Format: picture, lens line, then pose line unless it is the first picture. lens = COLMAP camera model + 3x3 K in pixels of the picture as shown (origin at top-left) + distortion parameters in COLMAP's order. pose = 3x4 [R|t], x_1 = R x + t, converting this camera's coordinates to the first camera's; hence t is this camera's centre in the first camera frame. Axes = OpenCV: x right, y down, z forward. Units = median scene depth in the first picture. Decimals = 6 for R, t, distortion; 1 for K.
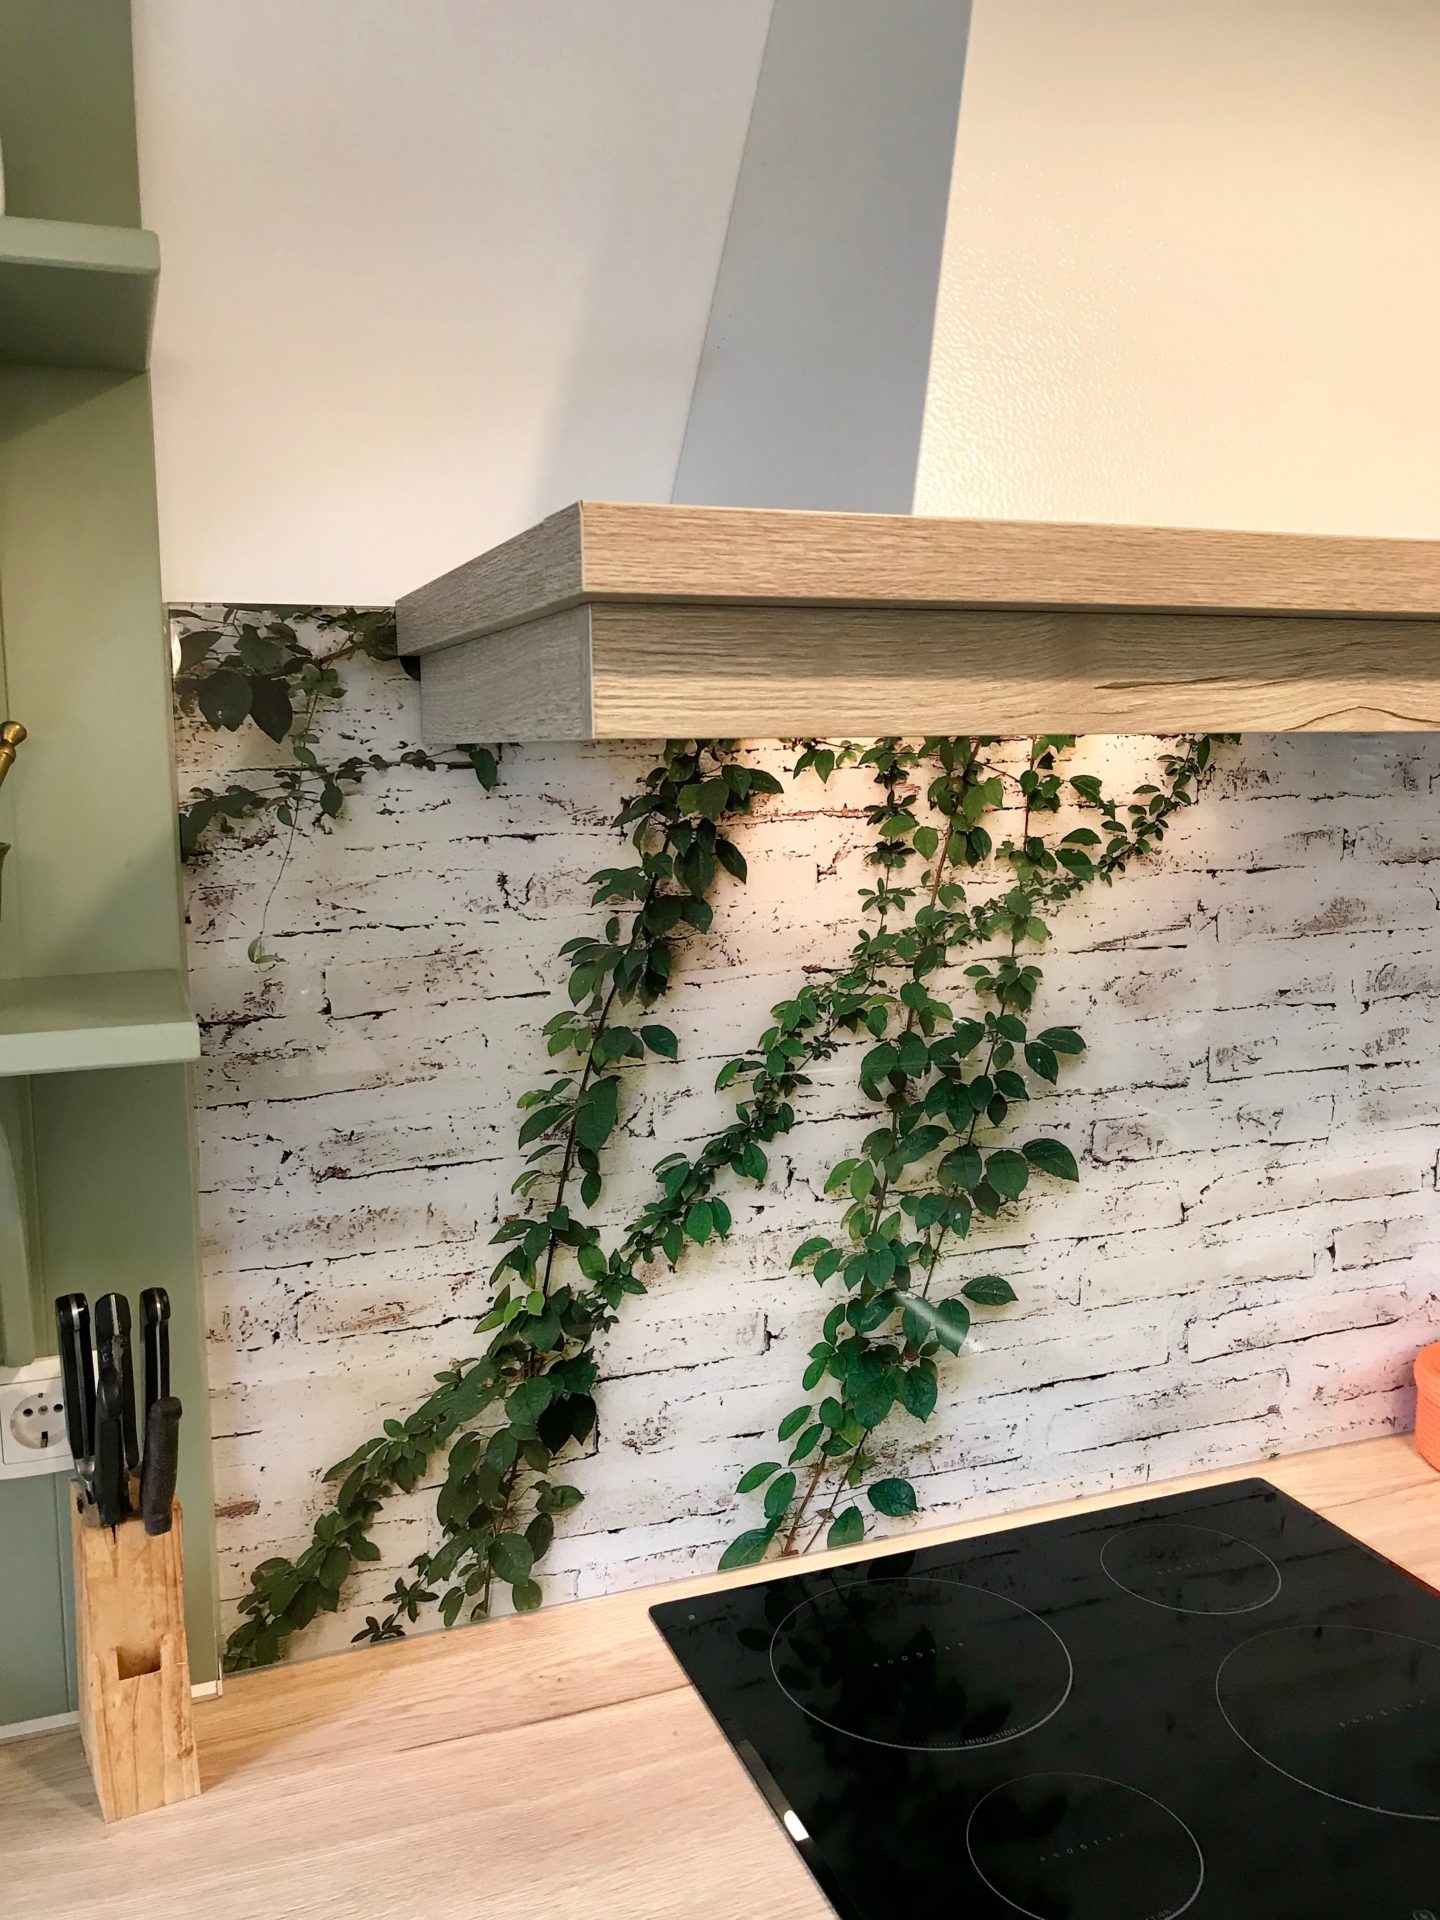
lens RADIAL K [[1576.2, 0, 723.3], [0, 1576.2, 943.6], [0, 0, 1]] dist [0.047377, -0.074125]
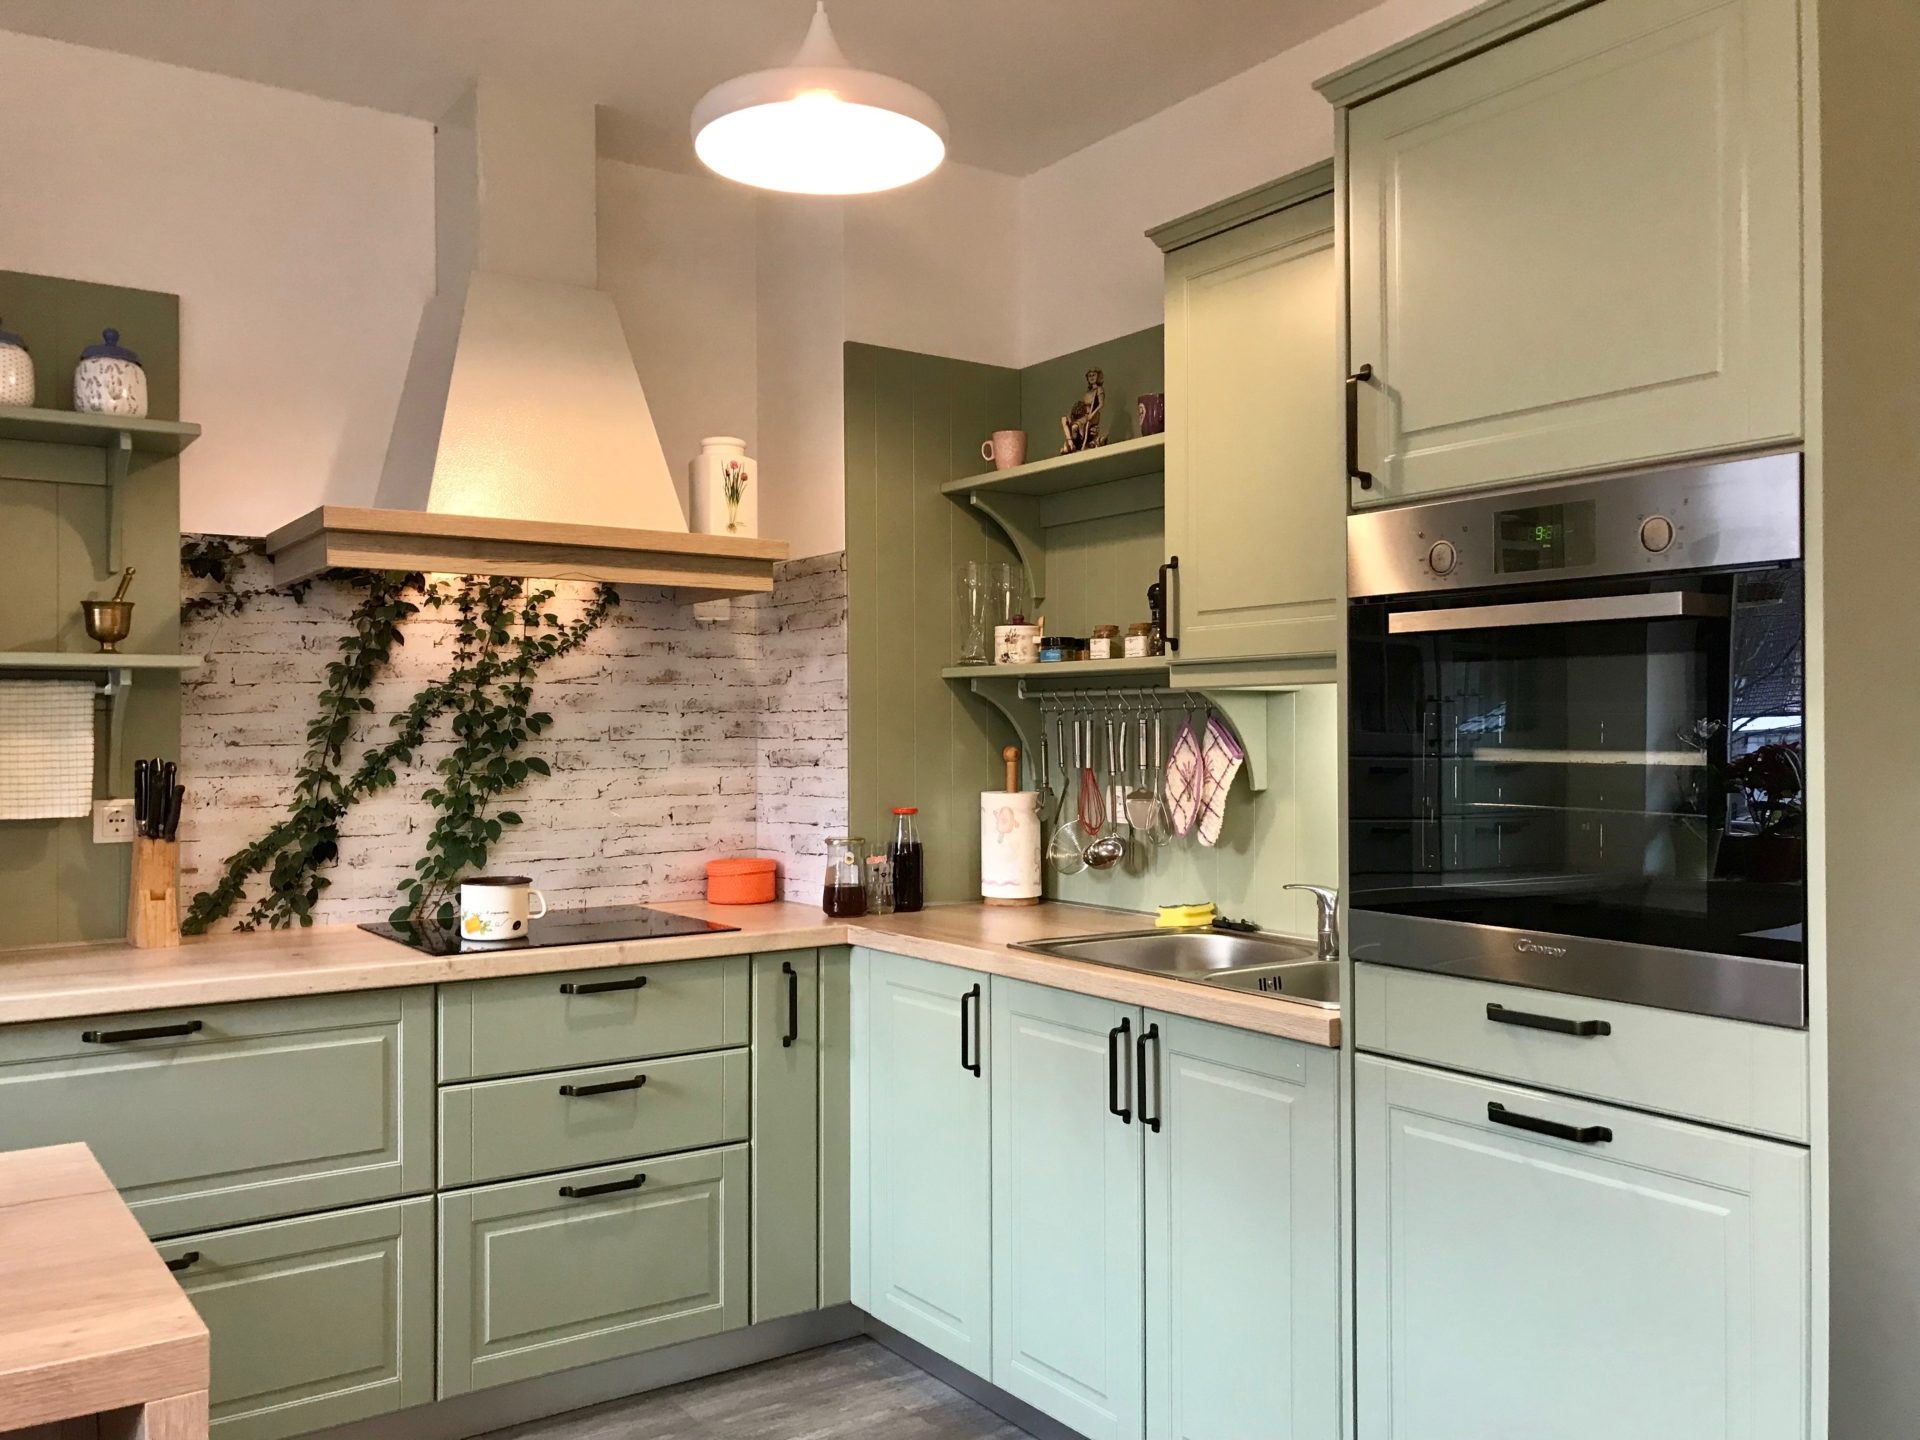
lens RADIAL K [[1576.2, 0, 943.6], [0, 1576.2, 711.5], [0, 0, 1]] dist [0.047377, -0.074125]
pose [[0.973014, 0.009402, 0.230555, 0.269943], [0.022277, 0.990674, -0.134417, 0.425695], [-0.229668, 0.135926, 0.963731, -1.660114]]
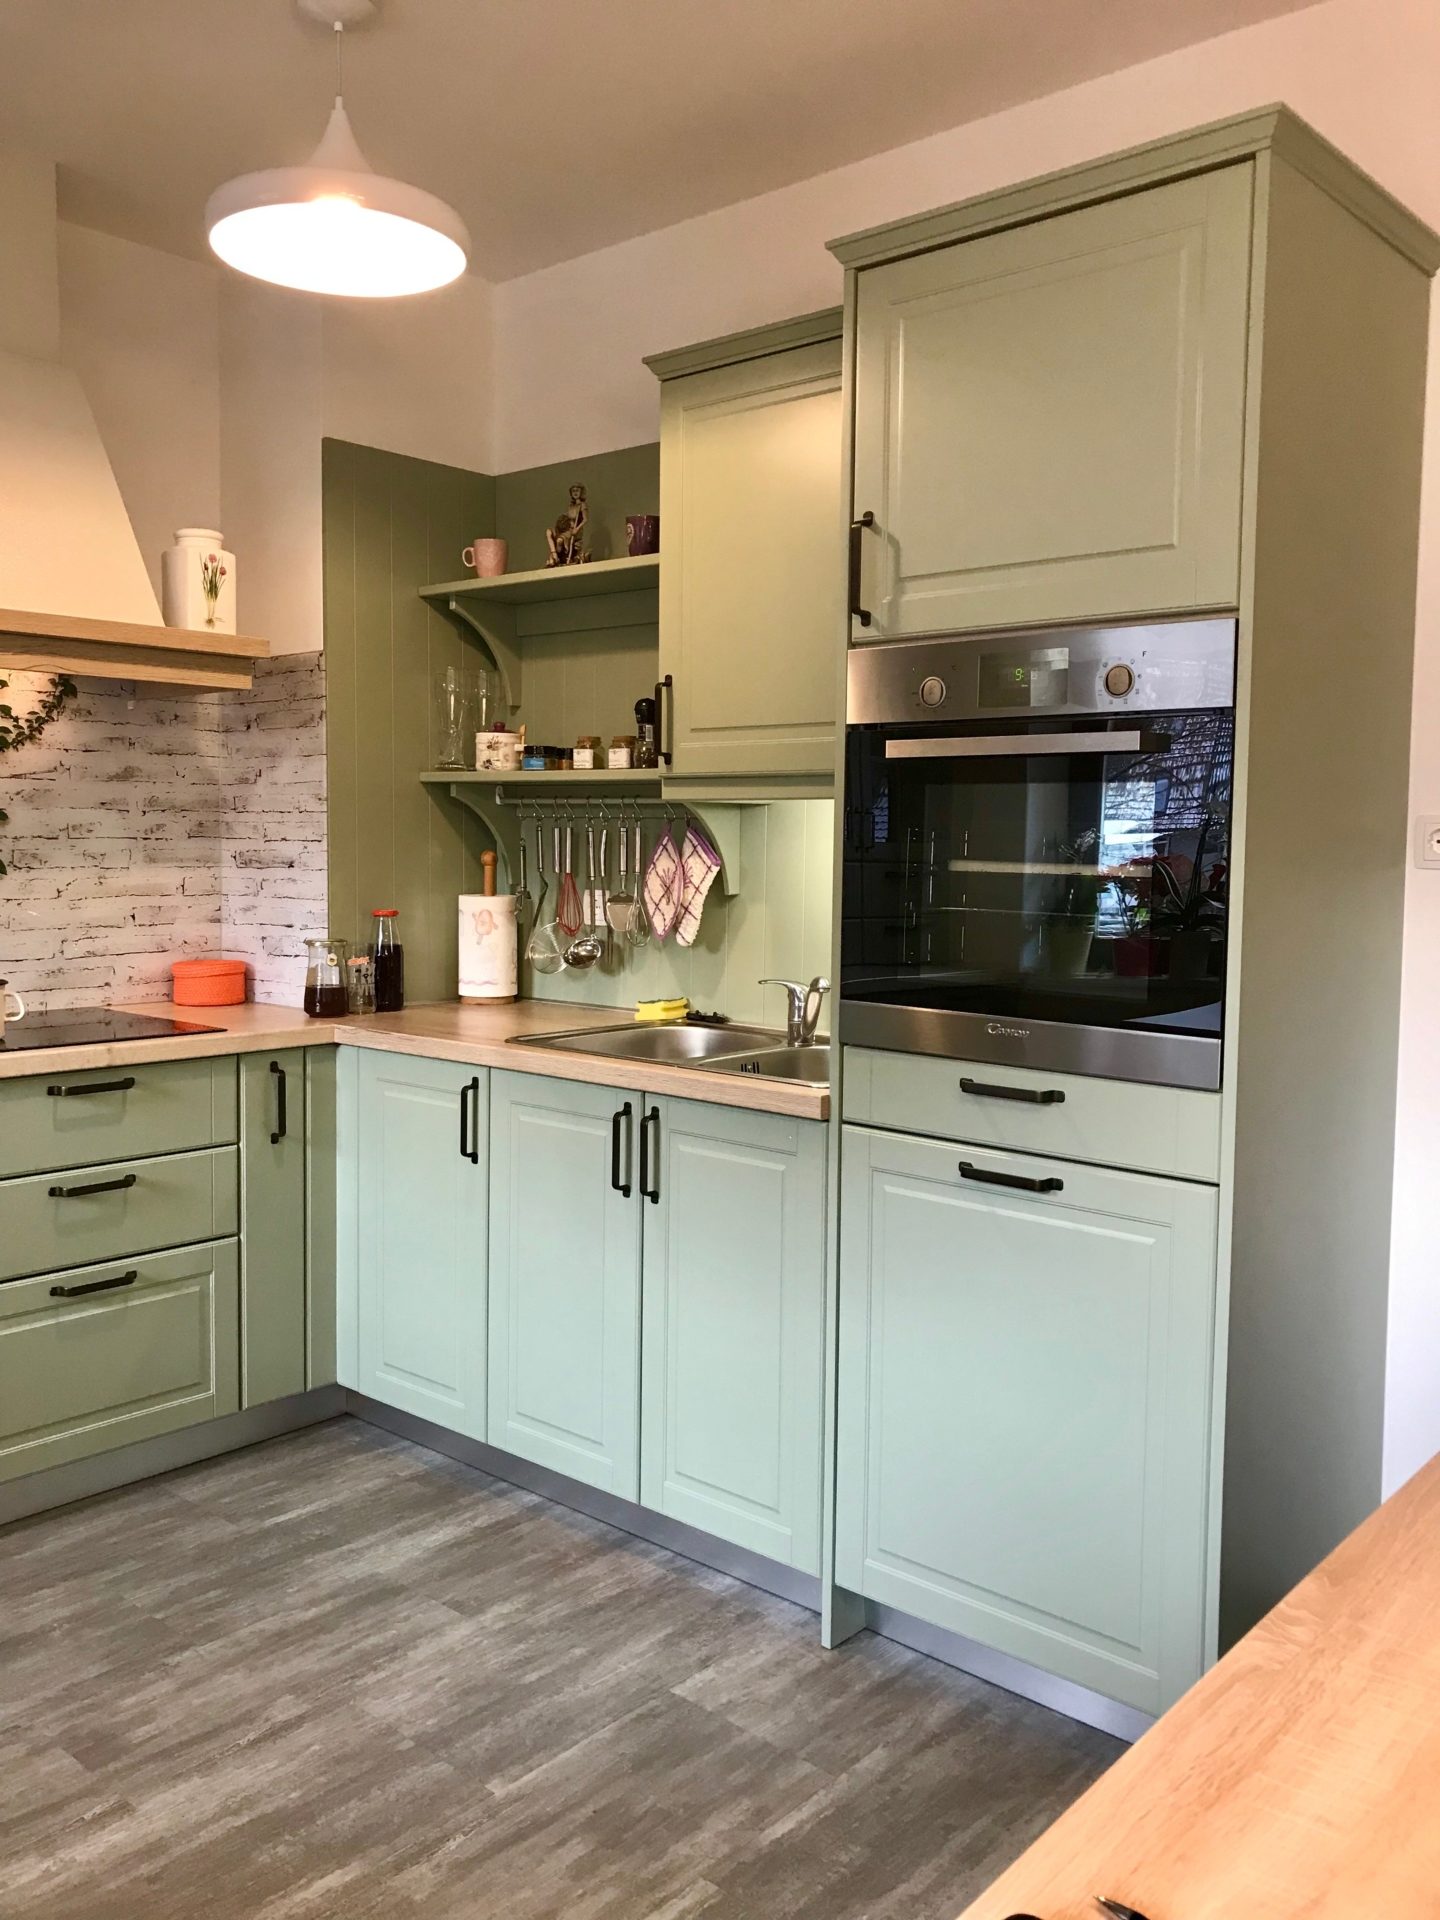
lens RADIAL K [[1576.2, 0, 718.1], [0, 1576.2, 935.6], [0, 0, 1]] dist [0.047377, -0.074125]
pose [[0.887181, -0.008808, 0.461337, 0.077349], [0.035921, 0.998102, -0.050023, 0.428752], [-0.460021, 0.060951, 0.885814, -1.726195]]
